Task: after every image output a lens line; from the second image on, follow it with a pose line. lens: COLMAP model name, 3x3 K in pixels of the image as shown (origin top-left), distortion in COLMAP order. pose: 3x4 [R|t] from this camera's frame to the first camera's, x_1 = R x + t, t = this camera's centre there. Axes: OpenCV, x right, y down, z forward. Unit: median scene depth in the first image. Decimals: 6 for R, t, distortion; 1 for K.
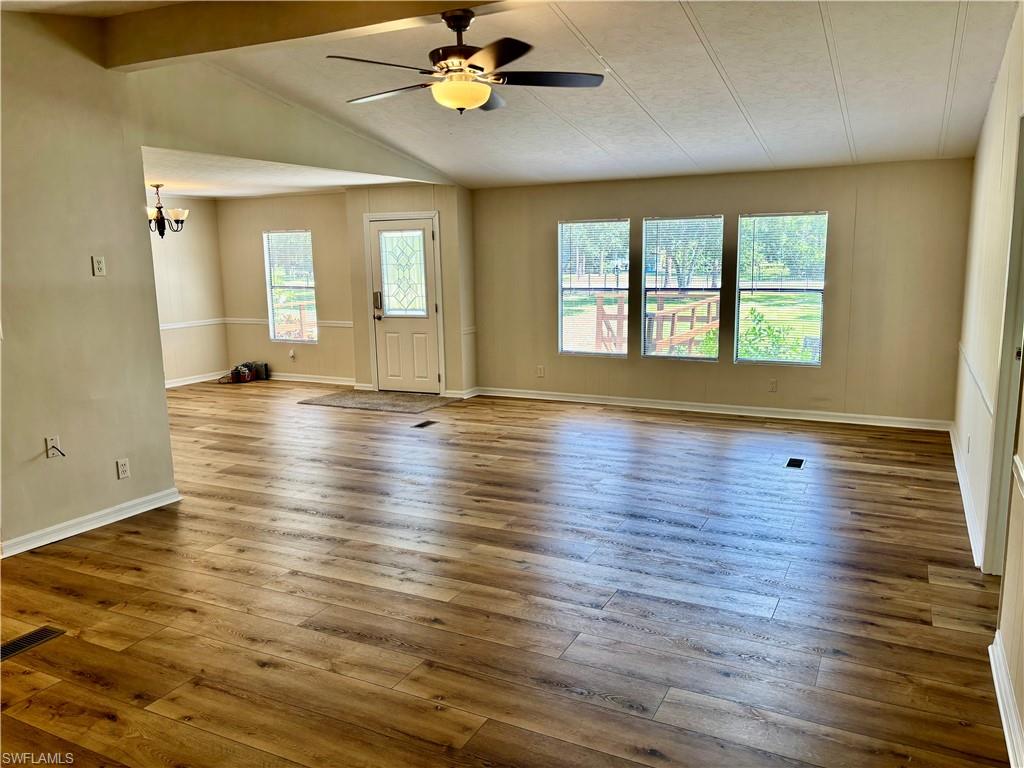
lens RADIAL K [[775.5, 0, 514.9], [0, 775.5, 381.2], [0, 0, 1]] dist [0.034708, -0.024365]
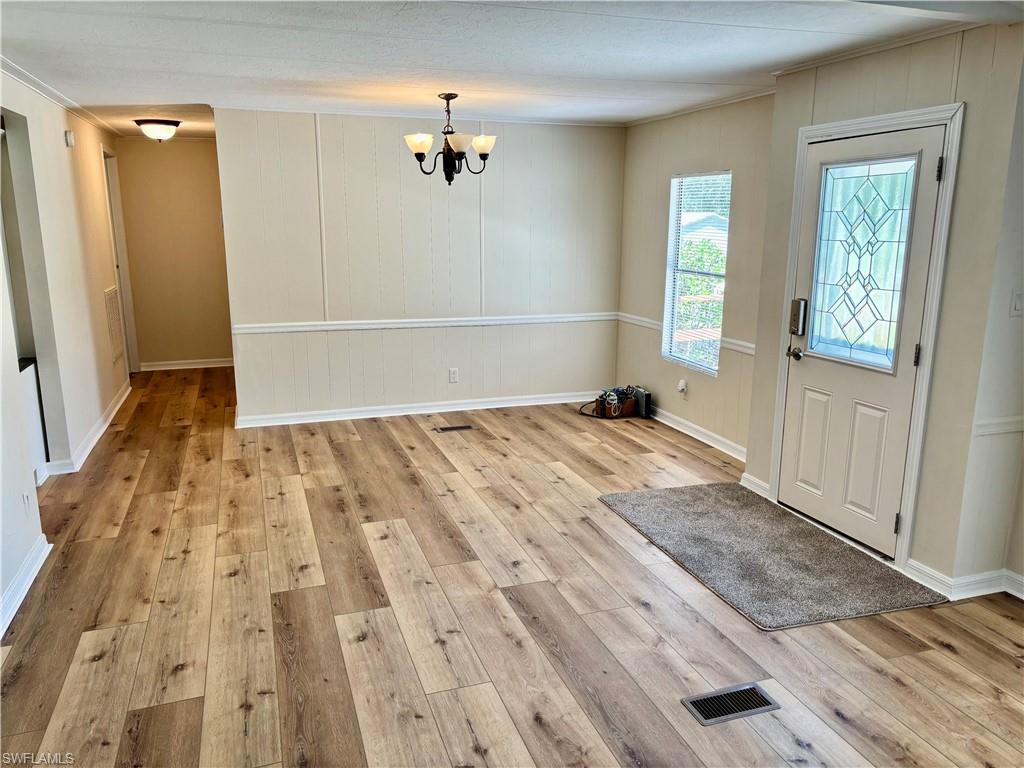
lens RADIAL K [[775.5, 0, 515.9], [0, 775.5, 394.5], [0, 0, 1]] dist [0.034708, -0.024365]
pose [[0.718371, 0.173891, -0.673576, 0.041679], [-0.130153, 0.984753, 0.115417, -0.159385], [0.683376, 0.004756, 0.730051, 0.958309]]
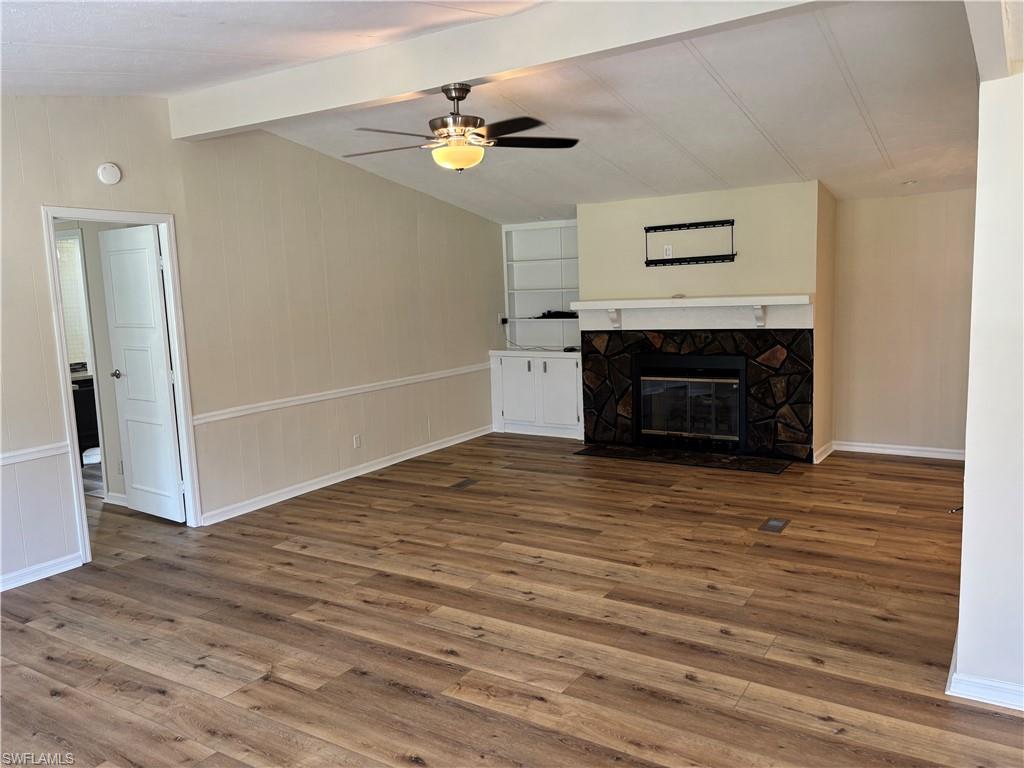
lens RADIAL K [[775.5, 0, 511.6], [0, 775.5, 384.2], [0, 0, 1]] dist [0.034708, -0.024365]
pose [[-0.993402, 0.041459, 0.106932, -0.183878], [0.070815, 0.955143, 0.287555, -0.270322], [-0.090214, 0.293230, -0.951776, 1.581155]]
